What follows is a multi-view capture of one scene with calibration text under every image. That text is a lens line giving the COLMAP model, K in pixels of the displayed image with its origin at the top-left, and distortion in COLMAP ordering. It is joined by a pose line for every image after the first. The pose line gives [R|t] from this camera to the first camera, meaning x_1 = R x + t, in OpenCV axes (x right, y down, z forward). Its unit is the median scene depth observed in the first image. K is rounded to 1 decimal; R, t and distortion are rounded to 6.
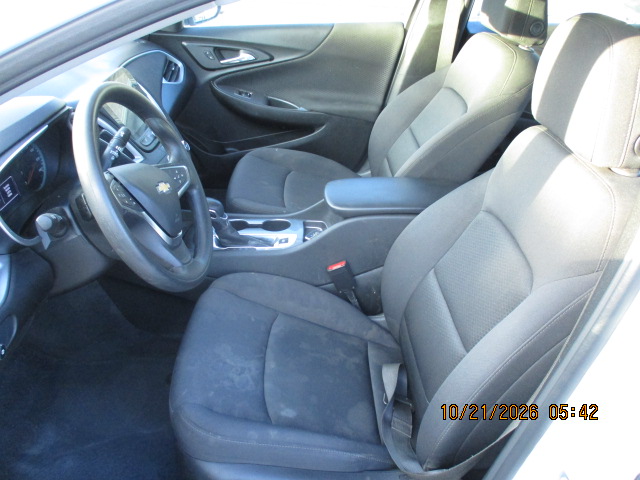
lens RADIAL K [[540.0, 0, 320.0], [0, 540.0, 240.0], [0, 0, 1]] dist [-0.032549, 0.004436]
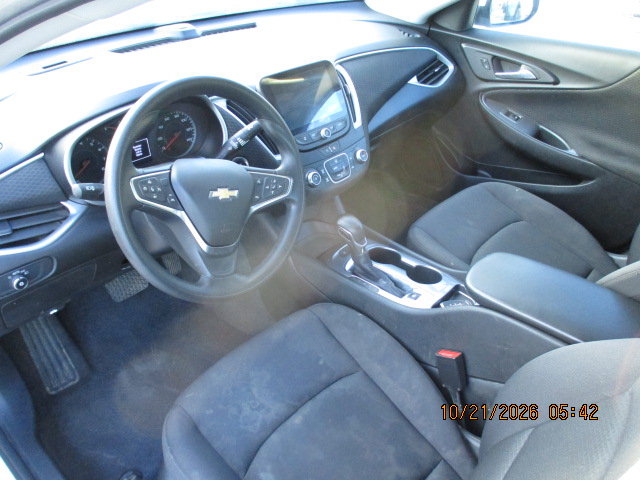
lens RADIAL K [[540.0, 0, 320.0], [0, 540.0, 240.0], [0, 0, 1]] dist [-0.032549, 0.004436]
pose [[0.731239, 0.371633, -0.571996, 0.203921], [-0.357154, 0.923017, 0.143110, -0.109801], [0.581146, 0.099643, 0.807676, 0.172102]]
